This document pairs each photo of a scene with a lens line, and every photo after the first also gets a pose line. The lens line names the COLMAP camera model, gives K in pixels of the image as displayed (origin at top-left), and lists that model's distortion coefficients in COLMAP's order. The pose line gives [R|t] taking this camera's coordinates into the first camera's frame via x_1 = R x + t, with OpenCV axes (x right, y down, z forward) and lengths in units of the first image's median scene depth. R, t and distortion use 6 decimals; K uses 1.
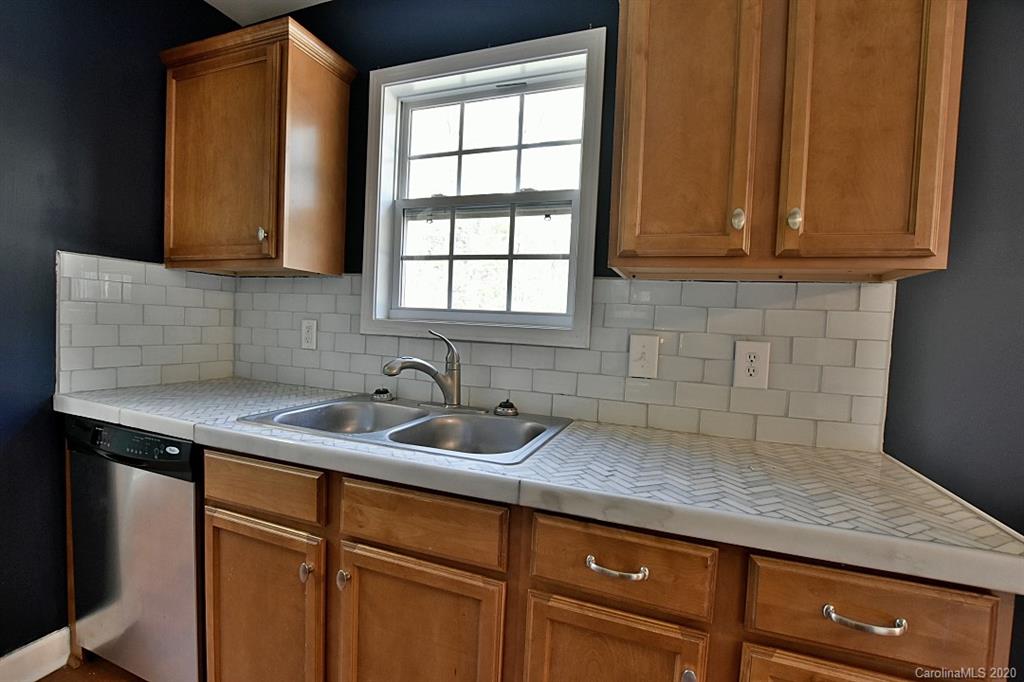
lens RADIAL K [[465.2, 0, 513.4], [0, 465.2, 347.3], [0, 0, 1]] dist [-0.037929, 0.007726]
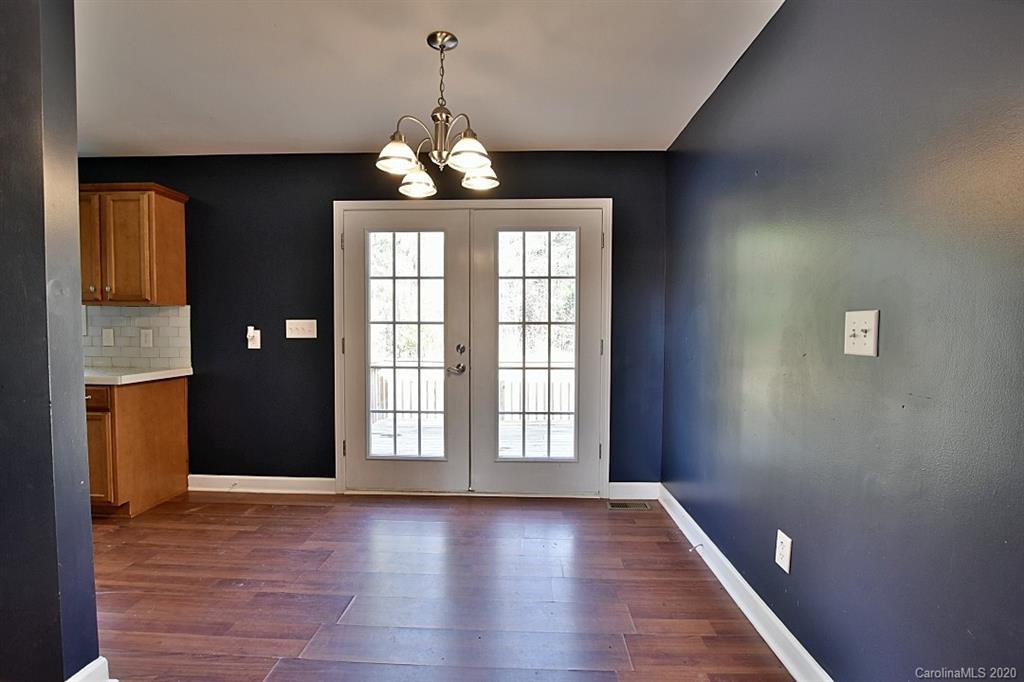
lens RADIAL K [[465.2, 0, 513.4], [0, 465.2, 347.3], [0, 0, 1]] dist [-0.037929, 0.007726]
pose [[0.946951, -0.056862, 0.316308, 1.547185], [0.057198, 0.998329, 0.008230, 0.173924], [-0.316248, 0.010299, 0.948621, -1.959794]]
